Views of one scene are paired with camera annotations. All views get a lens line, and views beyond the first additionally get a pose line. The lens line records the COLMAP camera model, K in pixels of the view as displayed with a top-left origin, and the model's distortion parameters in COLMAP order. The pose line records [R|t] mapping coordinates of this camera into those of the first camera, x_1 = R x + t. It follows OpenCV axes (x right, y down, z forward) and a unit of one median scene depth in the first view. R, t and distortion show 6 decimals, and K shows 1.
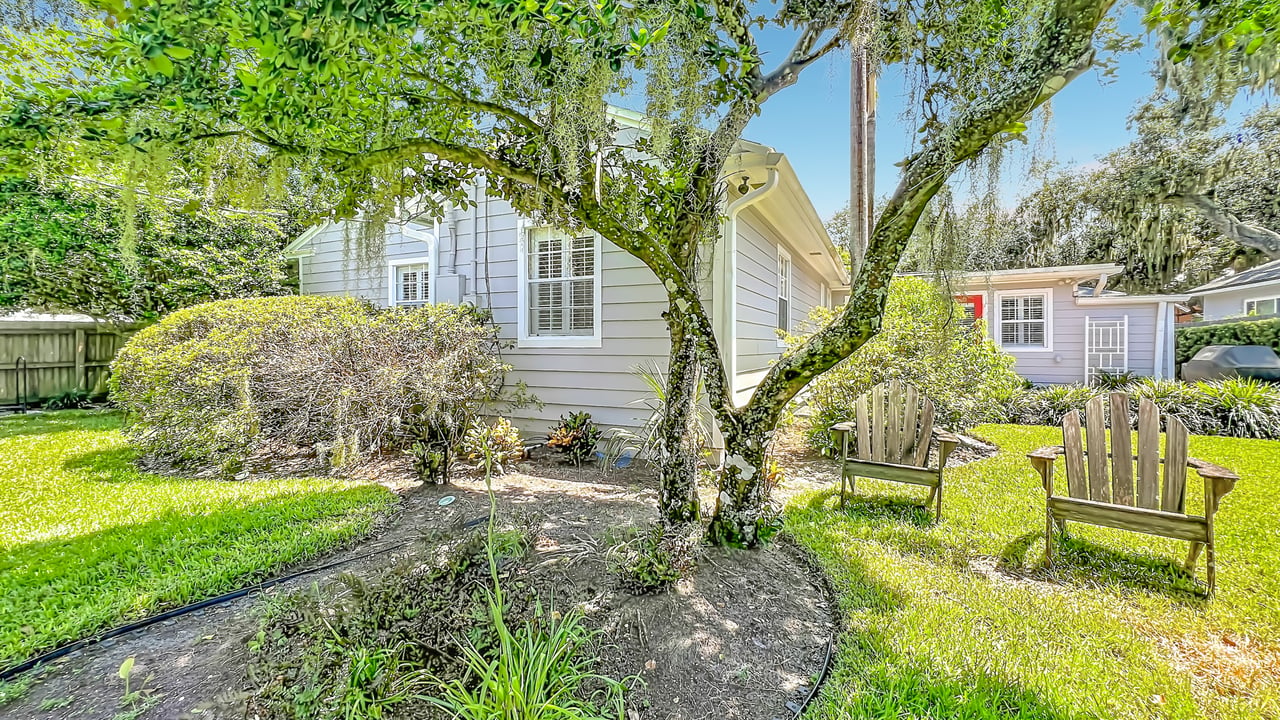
lens RADIAL K [[530.6, 0, 639.7], [0, 530.6, 344.2], [0, 0, 1]] dist [-0.001631, 0.000097]
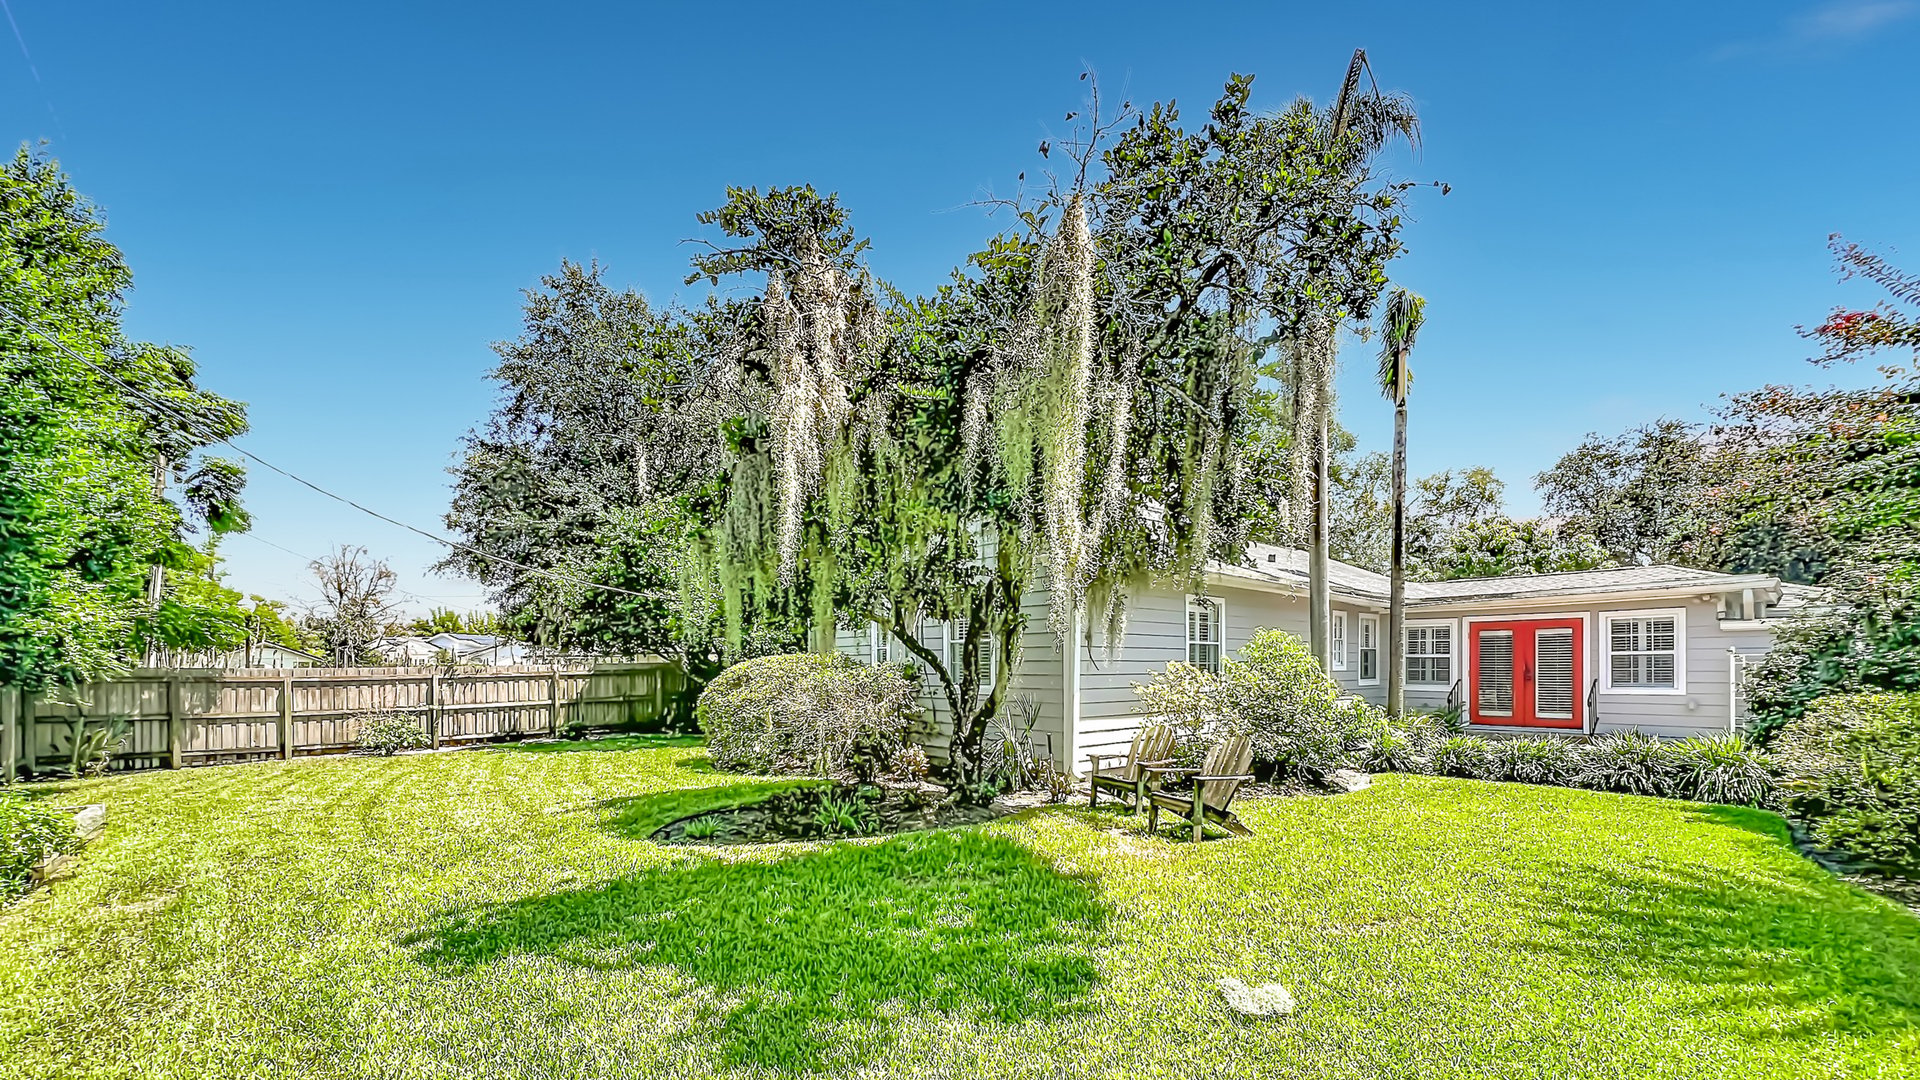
lens RADIAL K [[777.2, 0, 963.6], [0, 777.2, 671.1], [0, 0, 1]] dist [0.000313, -0.000068]
pose [[0.922646, -0.000714, -0.385648, 0.280882], [0.003990, 0.999962, 0.007694, -0.031609], [0.385628, -0.008637, 0.922614, -0.375346]]
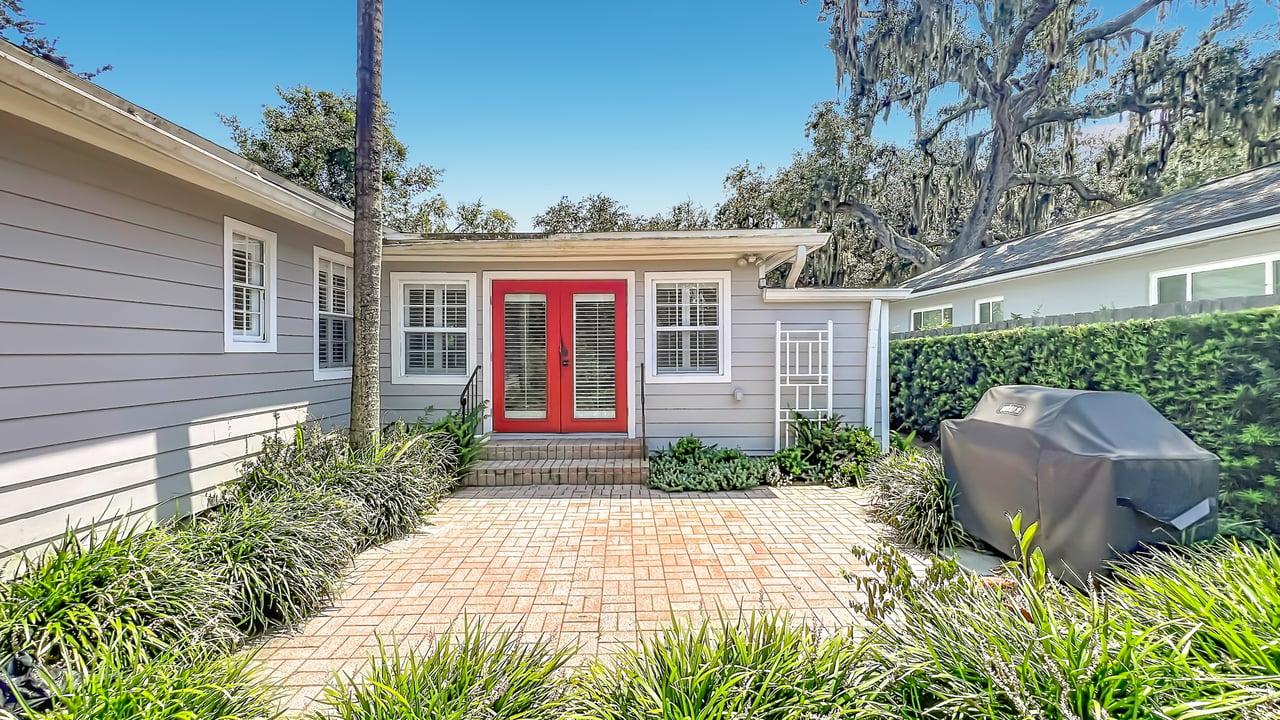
lens RADIAL K [[518.1, 0, 638.7], [0, 518.1, 357.4], [0, 0, 1]] dist [0.000313, -0.000068]
pose [[0.900399, -0.007320, 0.435004, 0.453734], [0.002773, 0.999935, 0.011085, -0.019644], [-0.435056, -0.008774, 0.900360, 0.548363]]
